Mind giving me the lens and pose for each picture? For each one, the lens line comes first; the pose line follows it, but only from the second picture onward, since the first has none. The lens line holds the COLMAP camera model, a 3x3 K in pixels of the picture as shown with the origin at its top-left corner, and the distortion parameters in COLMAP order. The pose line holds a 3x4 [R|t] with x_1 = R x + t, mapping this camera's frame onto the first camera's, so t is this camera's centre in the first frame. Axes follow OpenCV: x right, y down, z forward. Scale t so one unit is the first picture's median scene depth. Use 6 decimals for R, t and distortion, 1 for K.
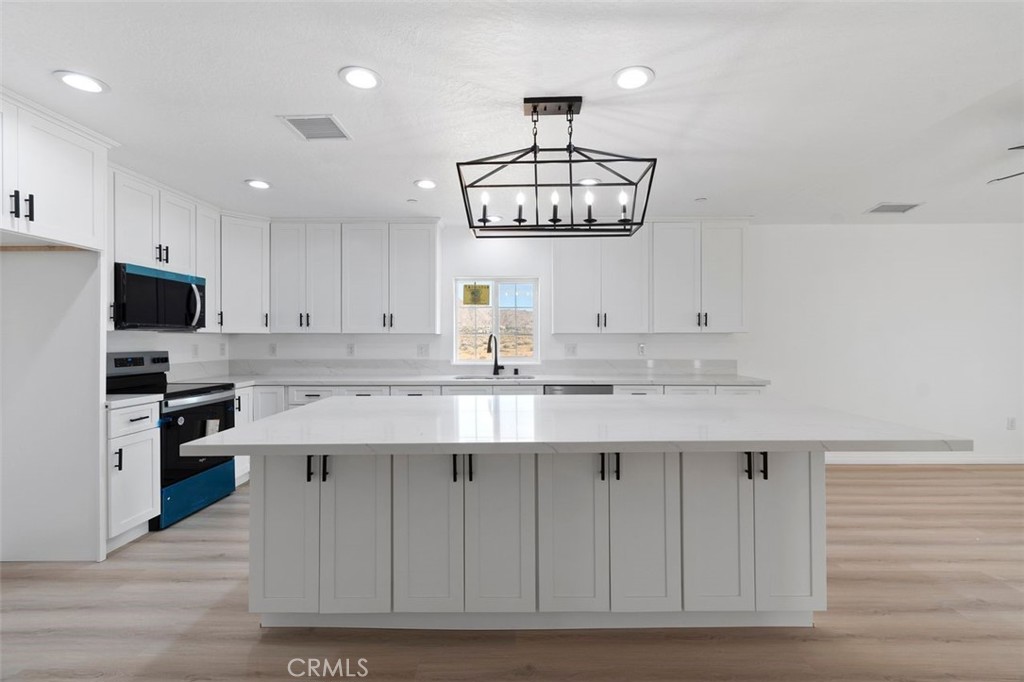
lens RADIAL K [[455.2, 0, 514.1], [0, 455.2, 337.4], [0, 0, 1]] dist [0.008161, -0.001761]
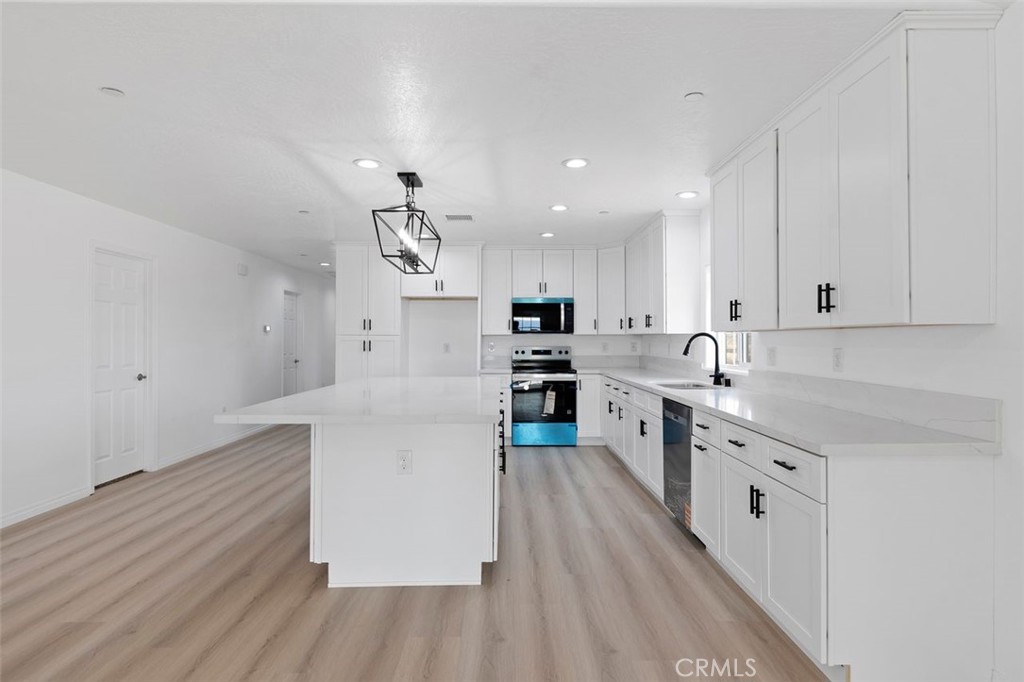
lens RADIAL K [[552.2, 0, 519.2], [0, 552.2, 336.7], [0, 0, 1]] dist [0.005035, 0.000355]
pose [[0.029965, -0.002926, -0.999547, 1.031948], [0.005078, 0.999983, -0.002775, 0.000186], [0.999538, -0.004992, 0.029980, 0.718379]]
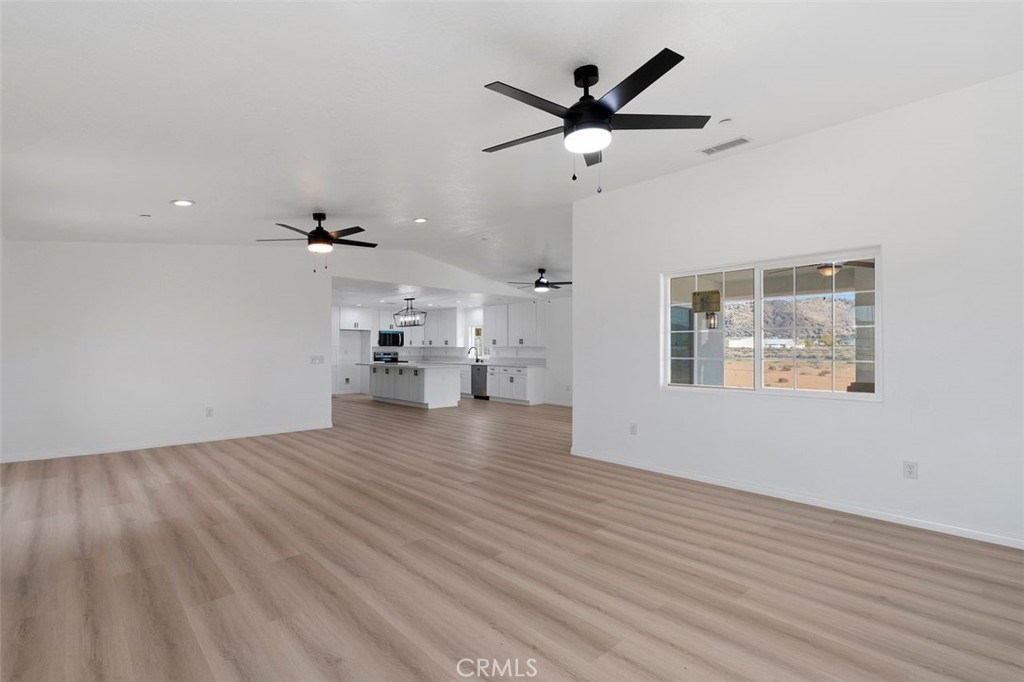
lens RADIAL K [[466.5, 0, 504.3], [0, 466.5, 348.9], [0, 0, 1]] dist [-0.010201, 0.000304]
pose [[0.691048, 0.003870, -0.722798, 2.350337], [-0.002535, 0.999992, 0.002930, -0.006548], [0.722804, -0.000192, 0.691053, -0.895434]]
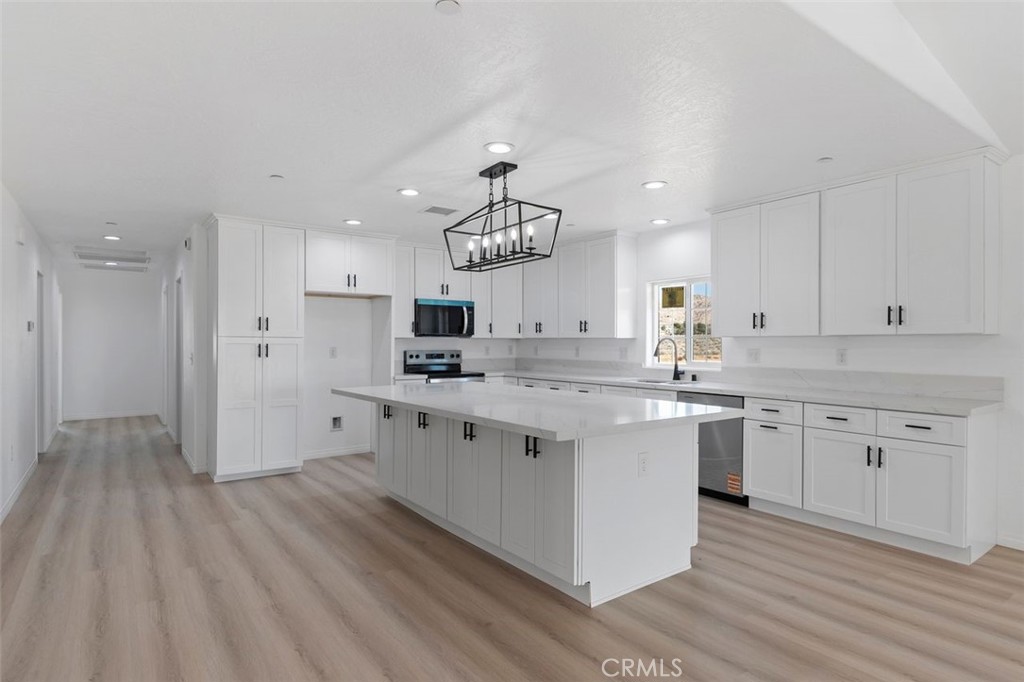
lens RADIAL K [[552.2, 0, 519.4], [0, 552.2, 344.2], [0, 0, 1]] dist [0.005035, 0.000355]
pose [[0.597568, 0.004212, -0.801807, 0.797351], [0.001781, 0.999977, 0.006581, -0.002117], [0.801816, -0.005361, 0.597546, 0.040141]]
